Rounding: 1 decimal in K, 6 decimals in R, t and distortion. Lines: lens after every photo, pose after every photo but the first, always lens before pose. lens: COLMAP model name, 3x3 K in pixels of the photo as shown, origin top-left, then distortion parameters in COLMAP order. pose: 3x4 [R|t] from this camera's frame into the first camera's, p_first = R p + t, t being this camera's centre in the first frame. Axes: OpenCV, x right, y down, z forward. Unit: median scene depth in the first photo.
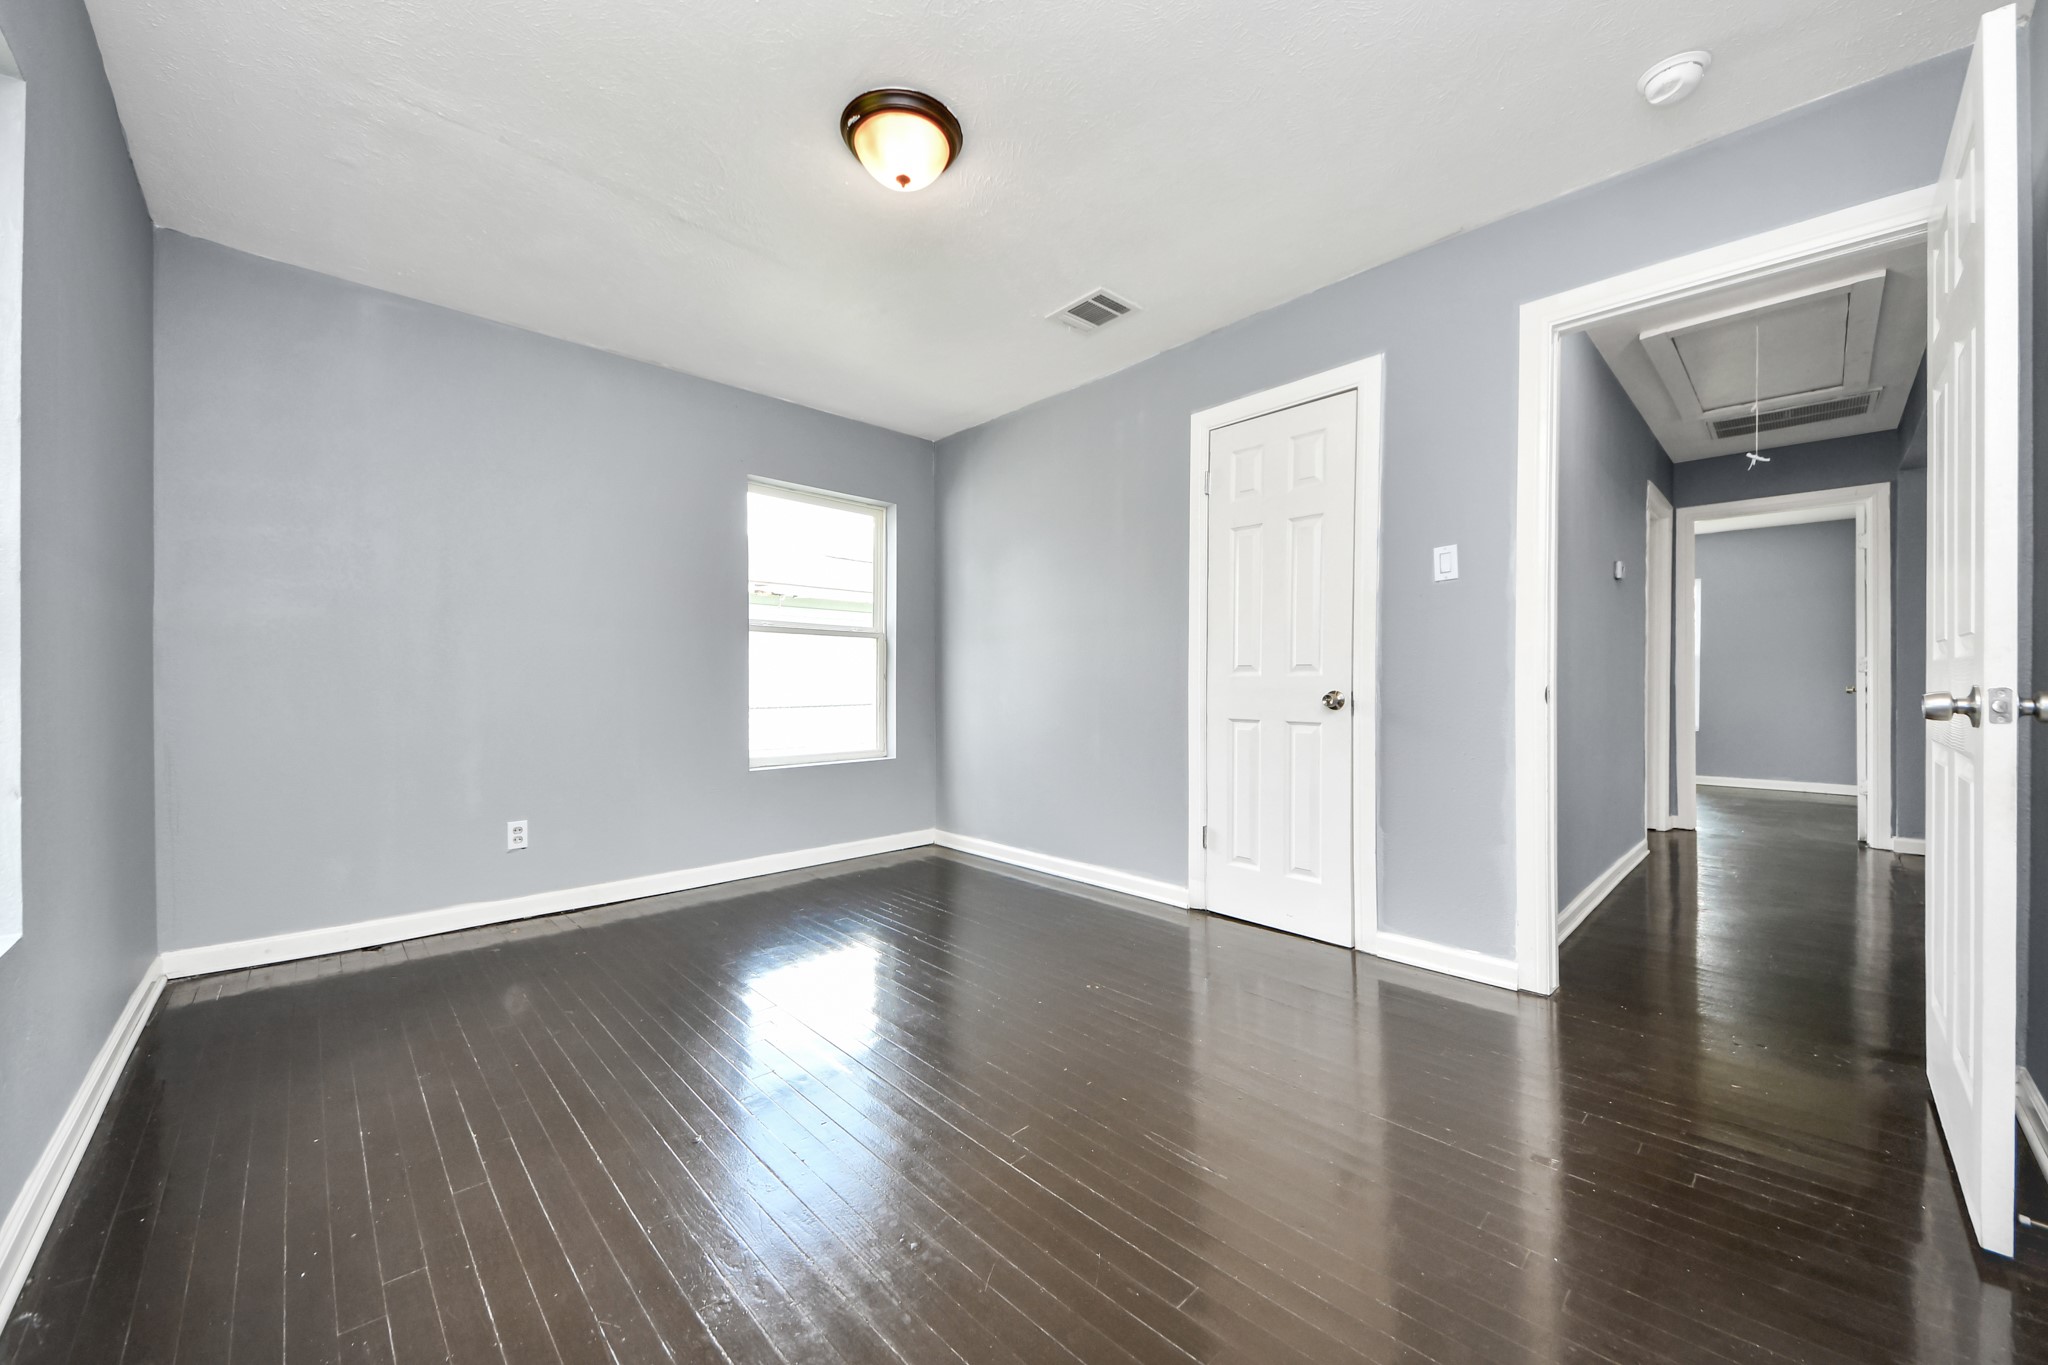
lens RADIAL K [[740.5, 0, 1014.5], [0, 740.5, 682.2], [0, 0, 1]] dist [0.000347, -0.000009]
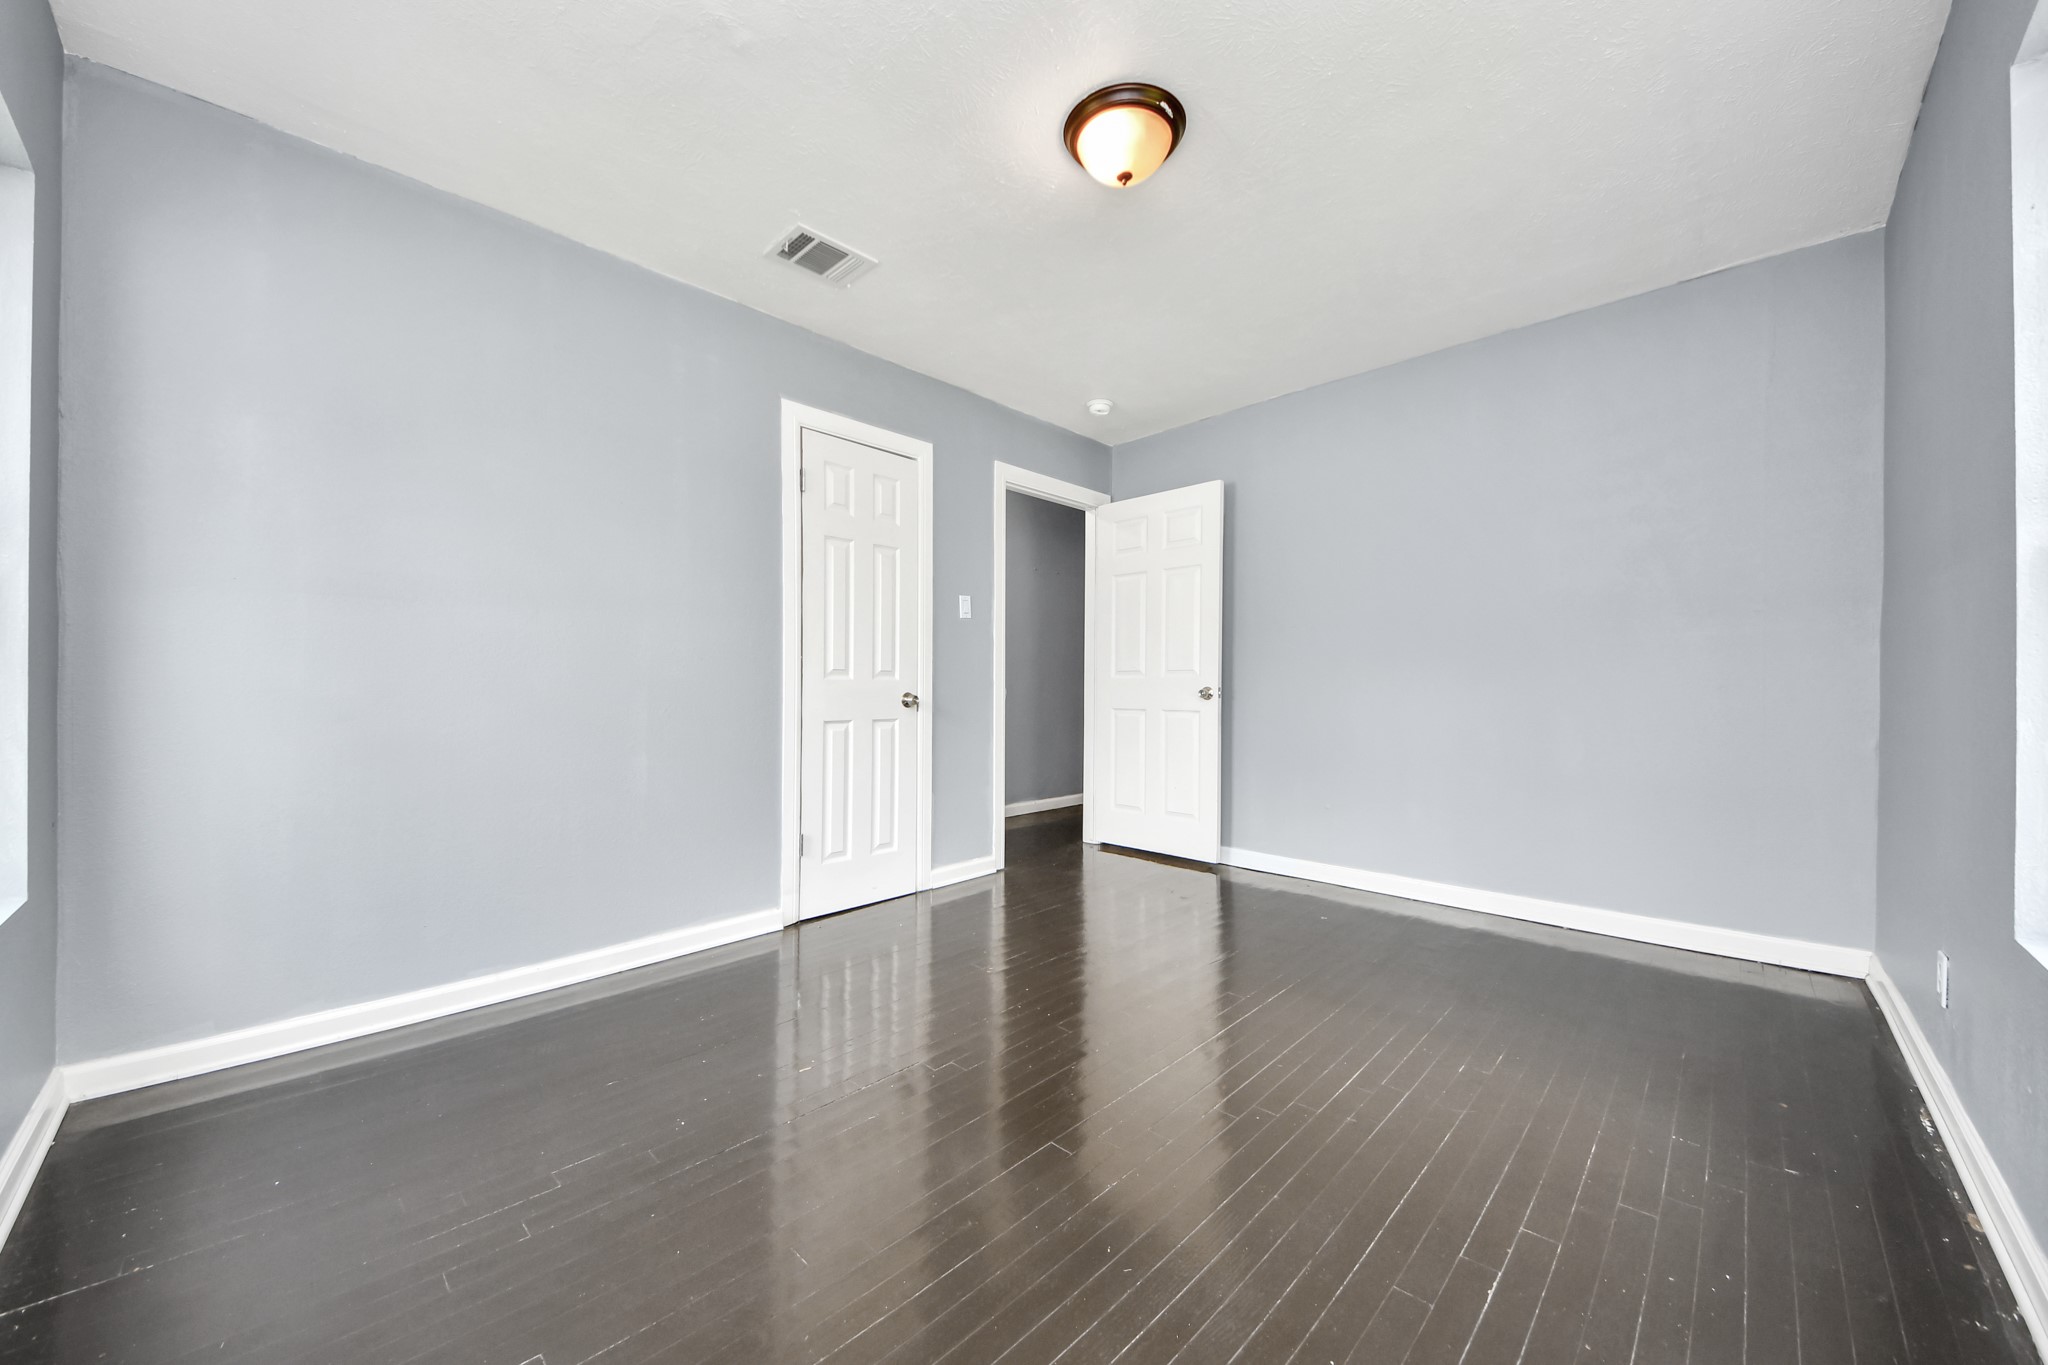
lens RADIAL K [[738.4, 0, 1031.6], [0, 738.4, 691.2], [0, 0, 1]] dist [0.000209, 0.000097]
pose [[-0.059876, 0.004549, 0.998195, -0.780207], [0.001344, 0.999989, -0.004477, 0.013704], [-0.998205, 0.001074, -0.059881, 0.815761]]
